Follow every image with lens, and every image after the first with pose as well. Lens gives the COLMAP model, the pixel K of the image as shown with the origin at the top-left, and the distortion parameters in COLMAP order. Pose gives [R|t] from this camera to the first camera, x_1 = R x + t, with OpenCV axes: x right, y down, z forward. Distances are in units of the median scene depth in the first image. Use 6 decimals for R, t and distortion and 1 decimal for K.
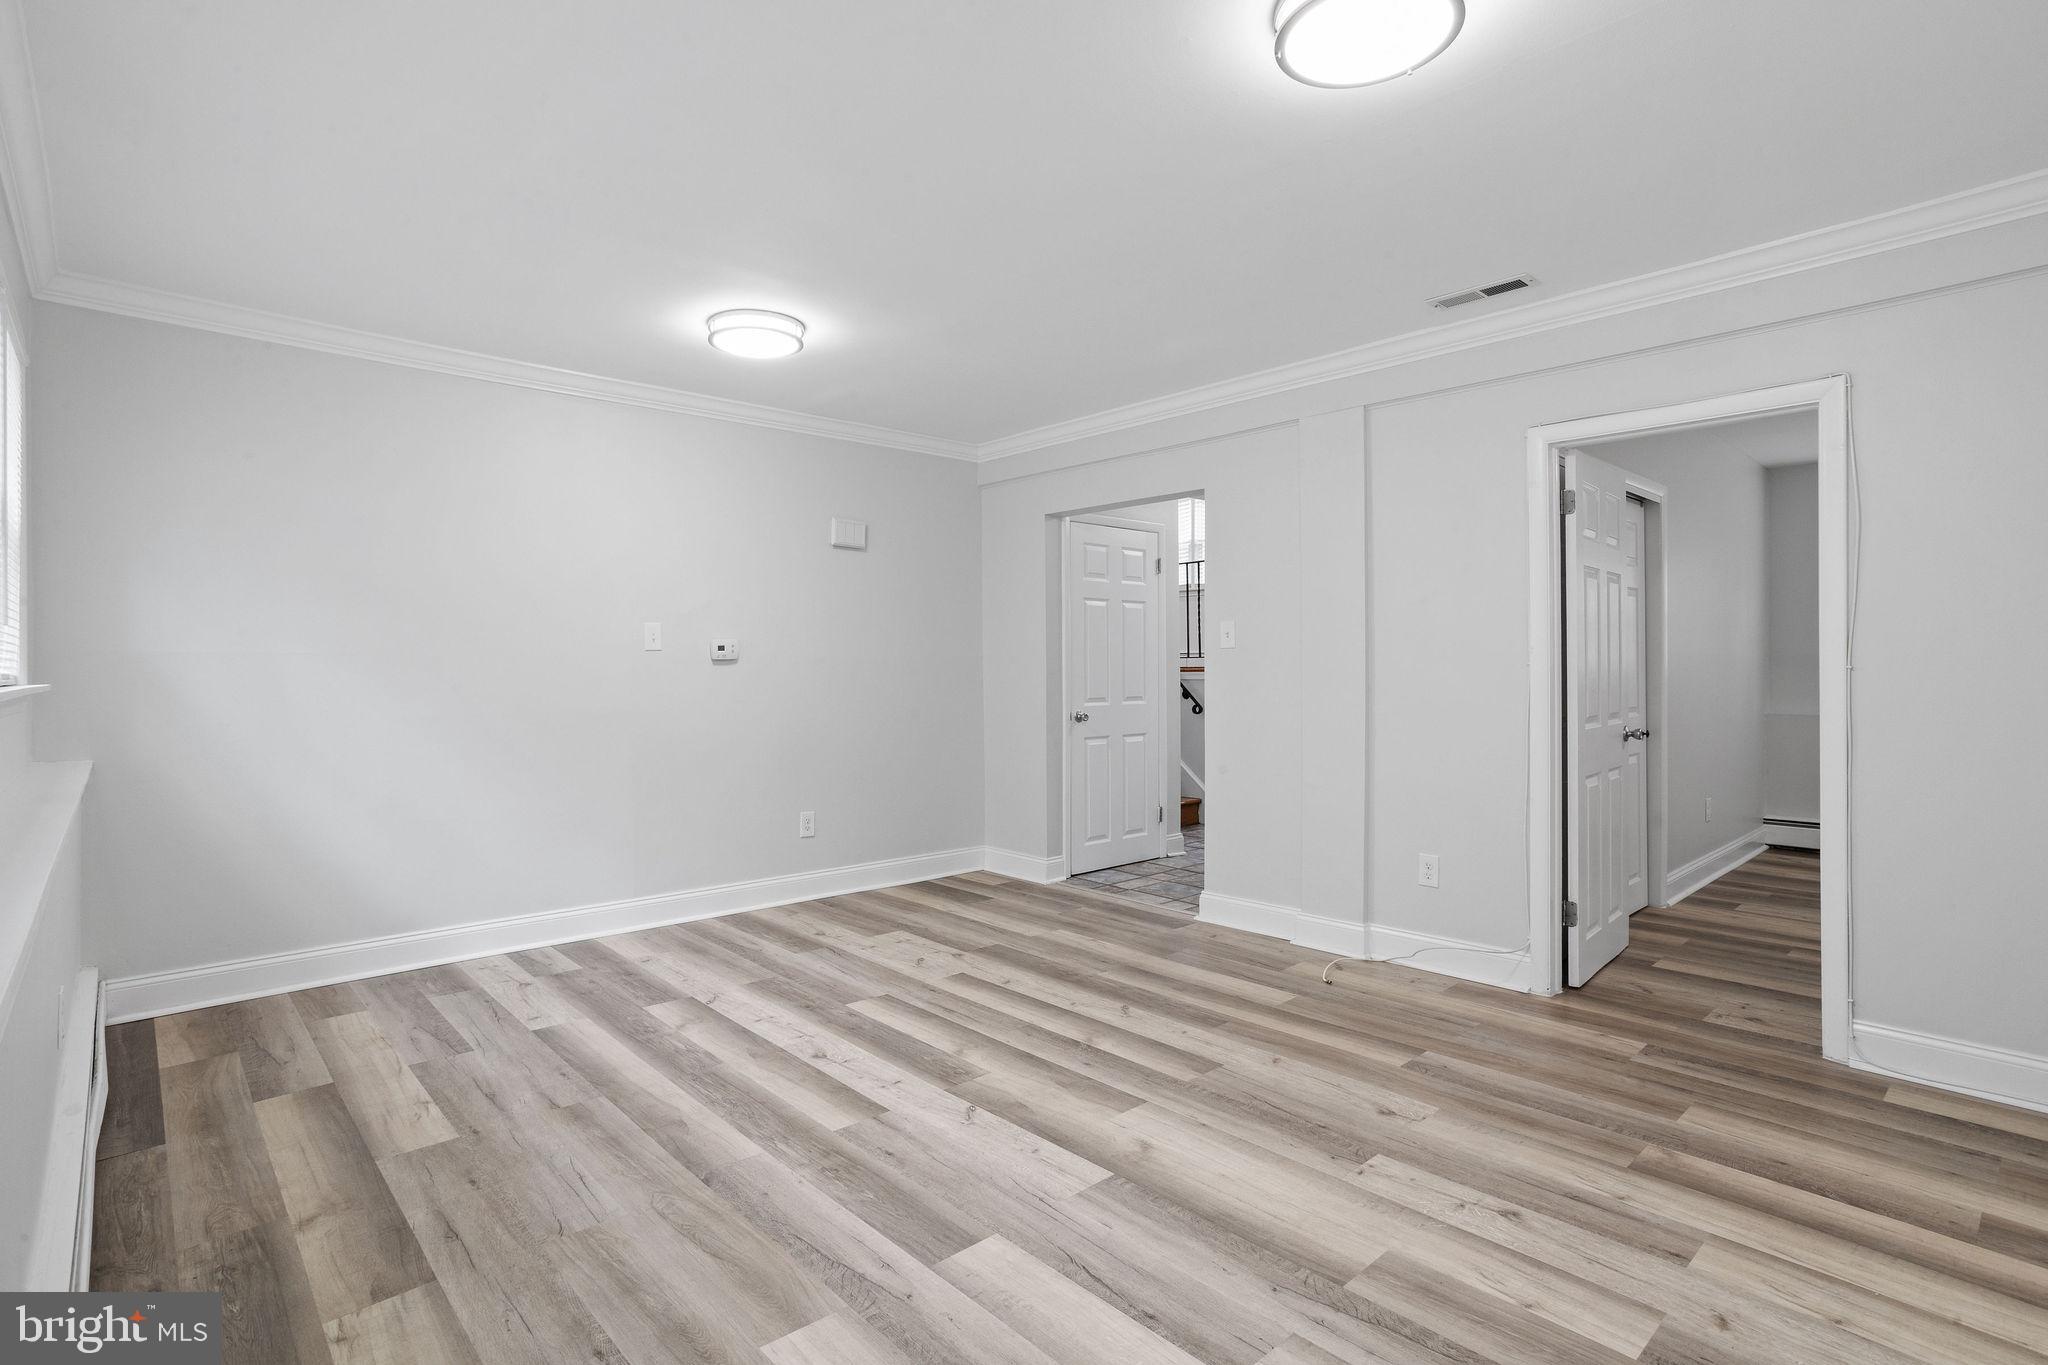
lens RADIAL K [[980.3, 0, 1019.4], [0, 980.3, 676.9], [0, 0, 1]] dist [-0.005465, 0.017718]
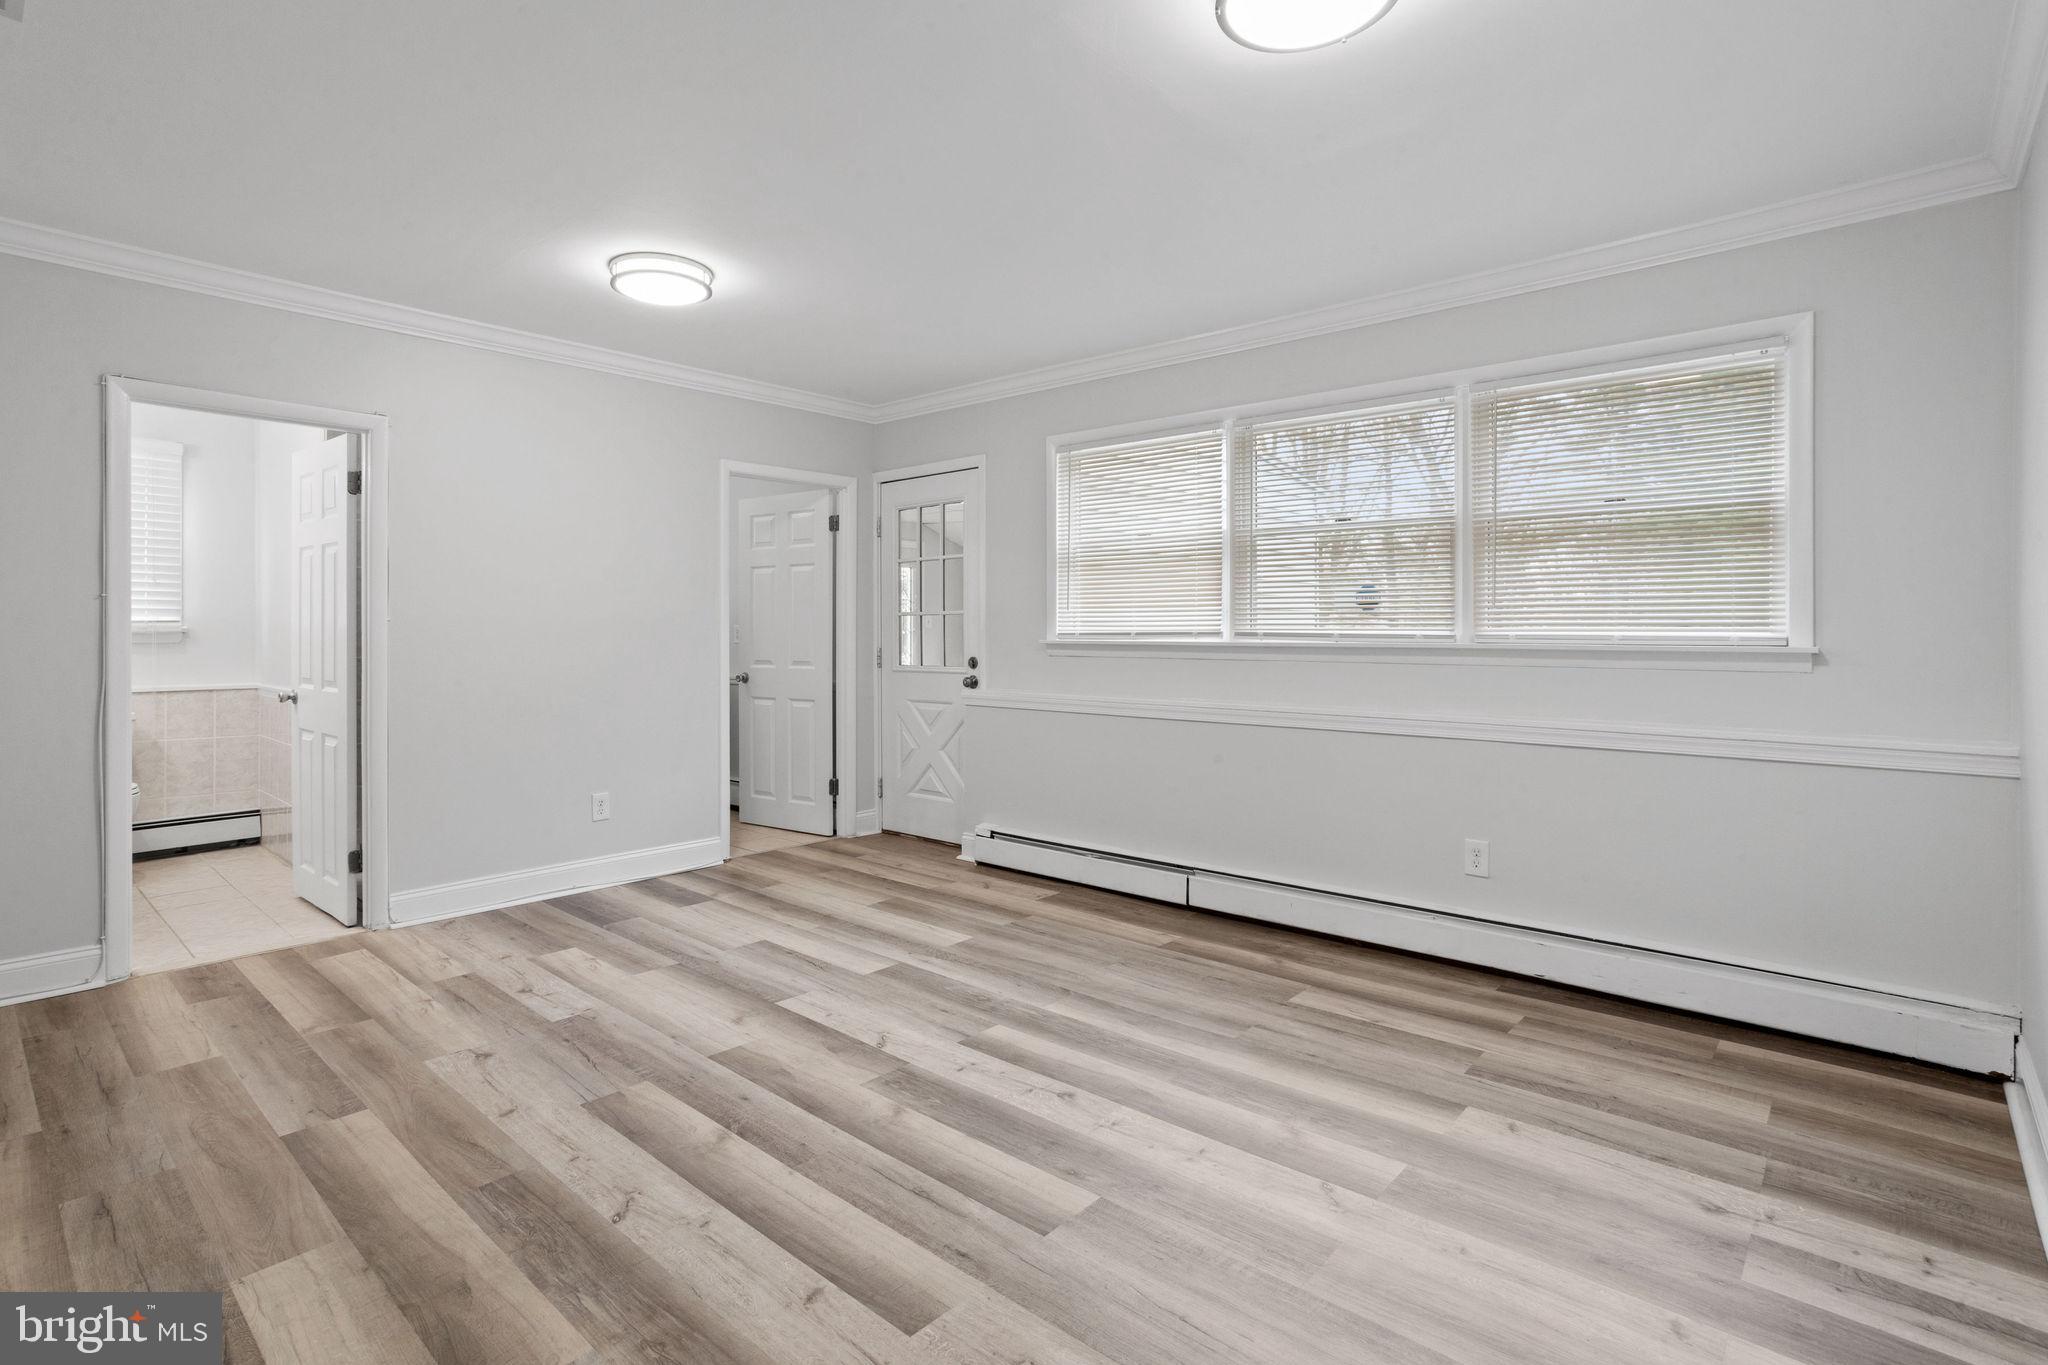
lens RADIAL K [[980.3, 0, 1007.4], [0, 980.3, 628.1], [0, 0, 1]] dist [-0.005465, 0.017718]
pose [[-0.995798, 0.004505, -0.091462, -0.091661], [0.004484, 0.999990, 0.000439, -0.013578], [0.091463, 0.000027, -0.995808, 2.102453]]
